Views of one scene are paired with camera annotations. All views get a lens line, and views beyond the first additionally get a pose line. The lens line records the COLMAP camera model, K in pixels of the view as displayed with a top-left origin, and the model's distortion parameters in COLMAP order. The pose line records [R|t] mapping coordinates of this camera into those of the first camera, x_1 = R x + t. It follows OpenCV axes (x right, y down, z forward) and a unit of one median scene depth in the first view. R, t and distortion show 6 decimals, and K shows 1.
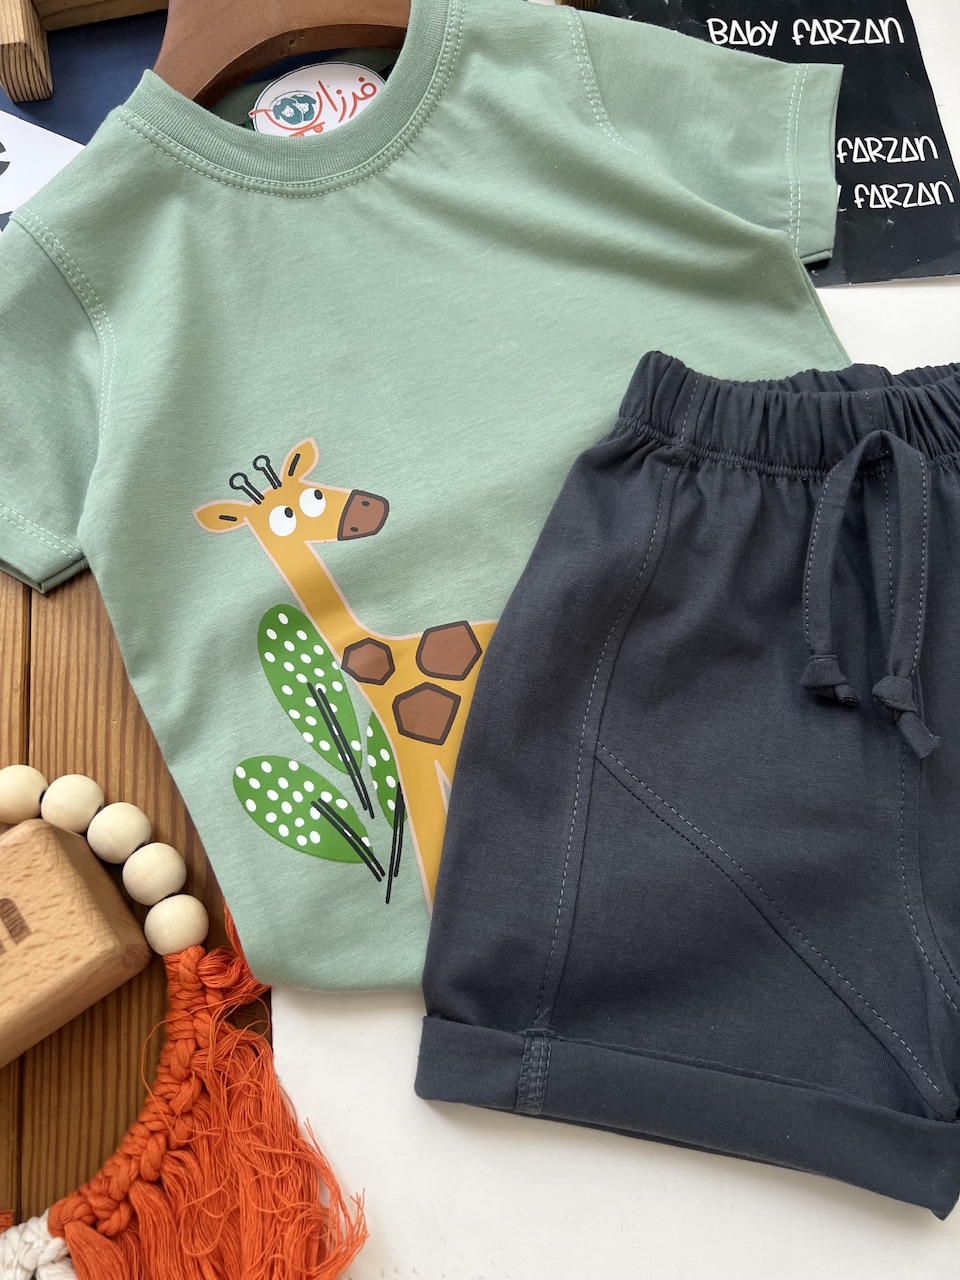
lens RADIAL K [[968.2, 0, 475.0], [0, 968.2, 645.0], [0, 0, 1]] dist [0.035368, -0.057916]
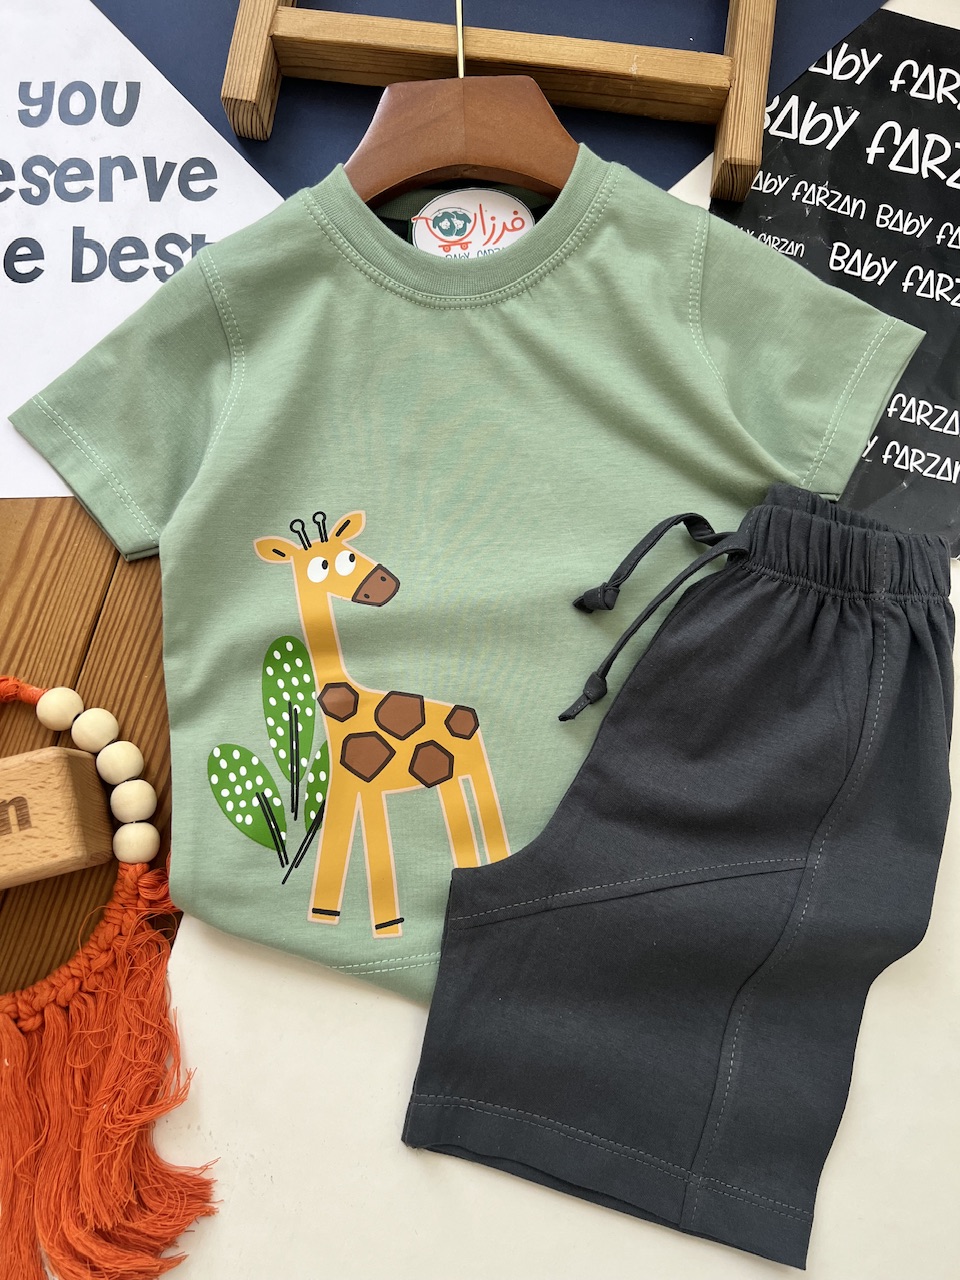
lens RADIAL K [[967.3, 0, 474.3], [0, 967.3, 636.6], [0, 0, 1]] dist [0.037145, -0.056709]
pose [[0.932794, 0.351250, -0.080734, 0.132017], [-0.339723, 0.931710, 0.128467, -0.290361], [0.120345, -0.092406, 0.988422, -0.243066]]
